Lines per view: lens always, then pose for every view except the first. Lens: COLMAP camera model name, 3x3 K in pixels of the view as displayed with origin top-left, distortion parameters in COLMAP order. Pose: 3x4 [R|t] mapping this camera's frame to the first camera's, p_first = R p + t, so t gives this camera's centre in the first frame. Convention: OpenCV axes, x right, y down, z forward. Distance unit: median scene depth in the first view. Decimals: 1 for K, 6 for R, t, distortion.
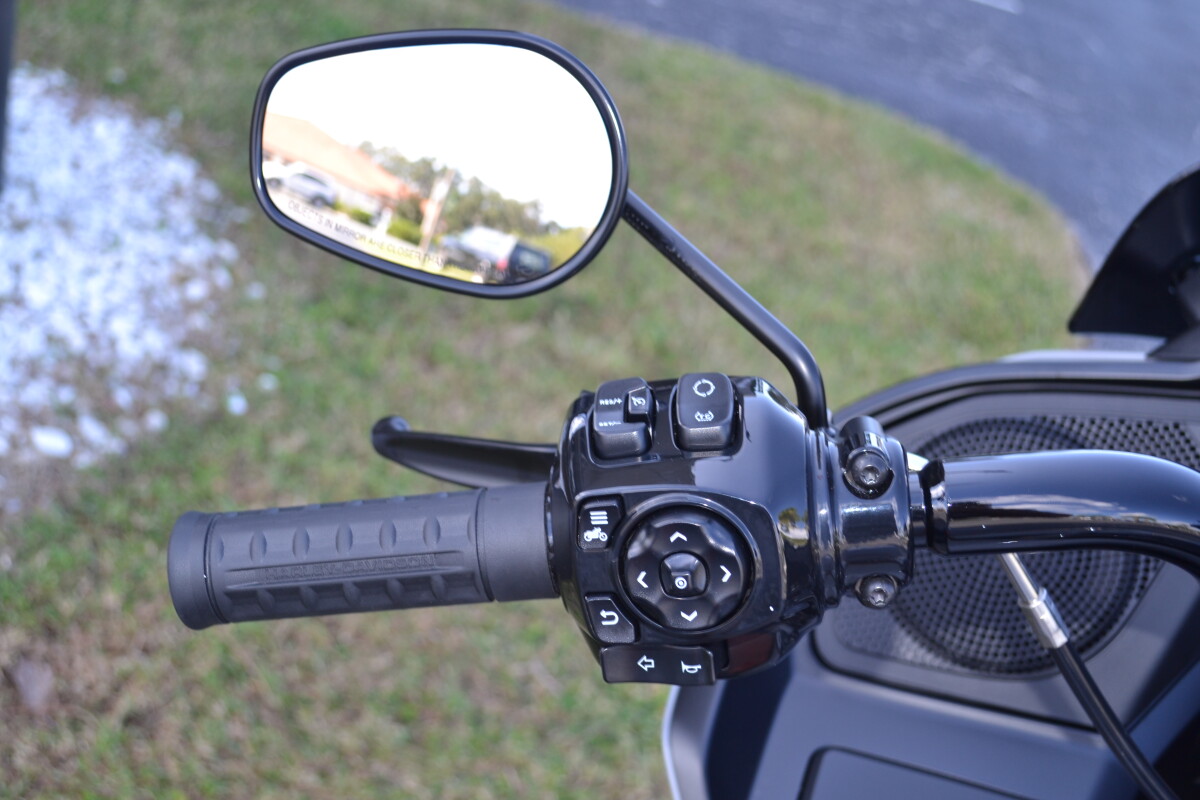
lens RADIAL K [[1536.2, 0, 600.0], [0, 1536.2, 400.0], [0, 0, 1]] dist [0.009639, 0.011972]
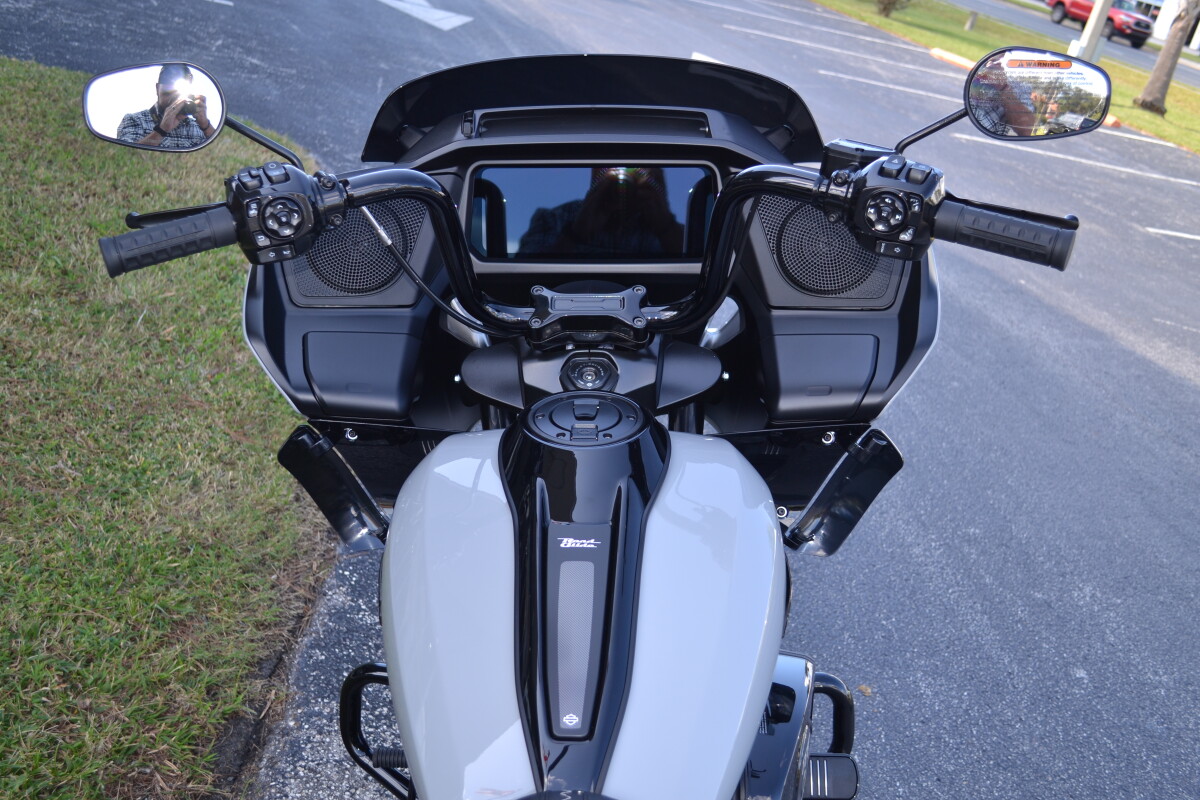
lens RADIAL K [[1251.5, 0, 600.0], [0, 1251.5, 400.0], [0, 0, 1]] dist [-0.070834, 0.013075]
pose [[0.853764, -0.213406, 0.474916, -0.646233], [0.182783, 0.976935, 0.110399, 0.291806], [-0.487522, -0.007448, 0.873079, -1.503427]]
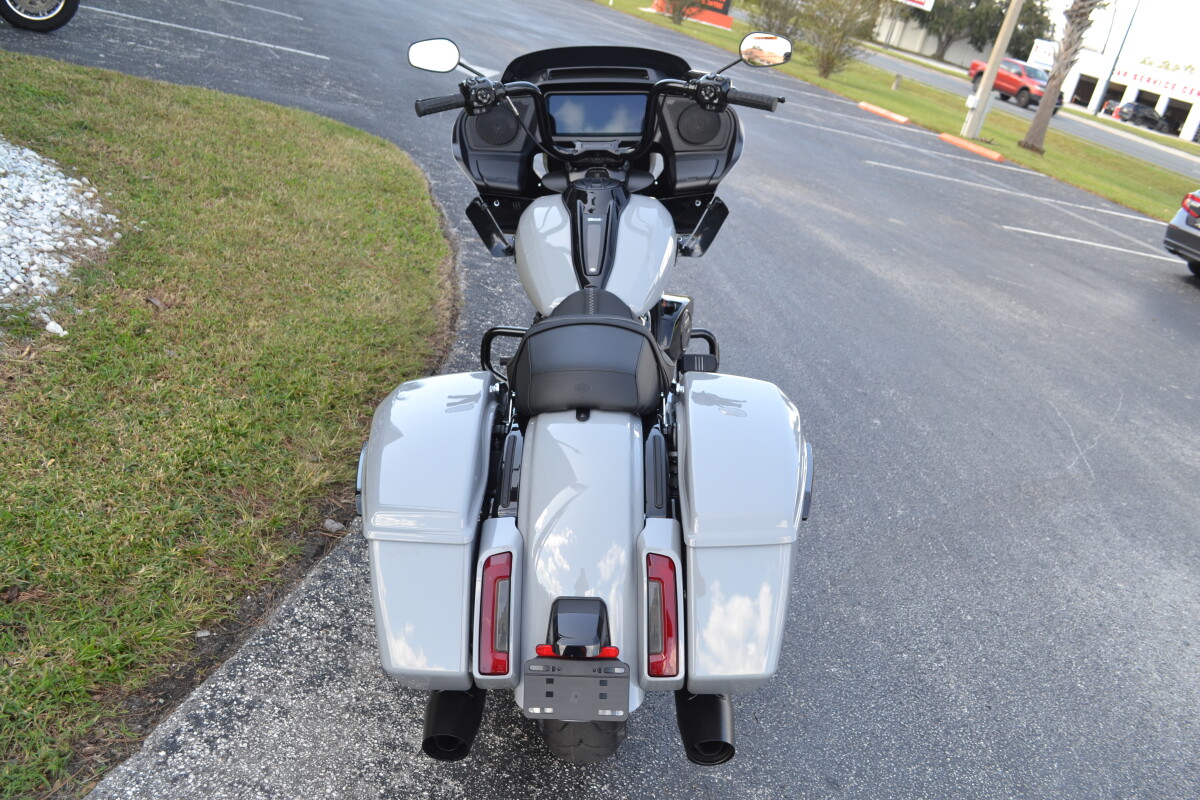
lens RADIAL K [[1057.8, 0, 600.0], [0, 1057.8, 400.0], [0, 0, 1]] dist [-0.079727, -0.009433]
pose [[0.850981, -0.212624, 0.480231, -2.270674], [0.184459, 0.977133, 0.105763, 1.119511], [-0.491737, -0.001419, 0.870742, -3.956932]]
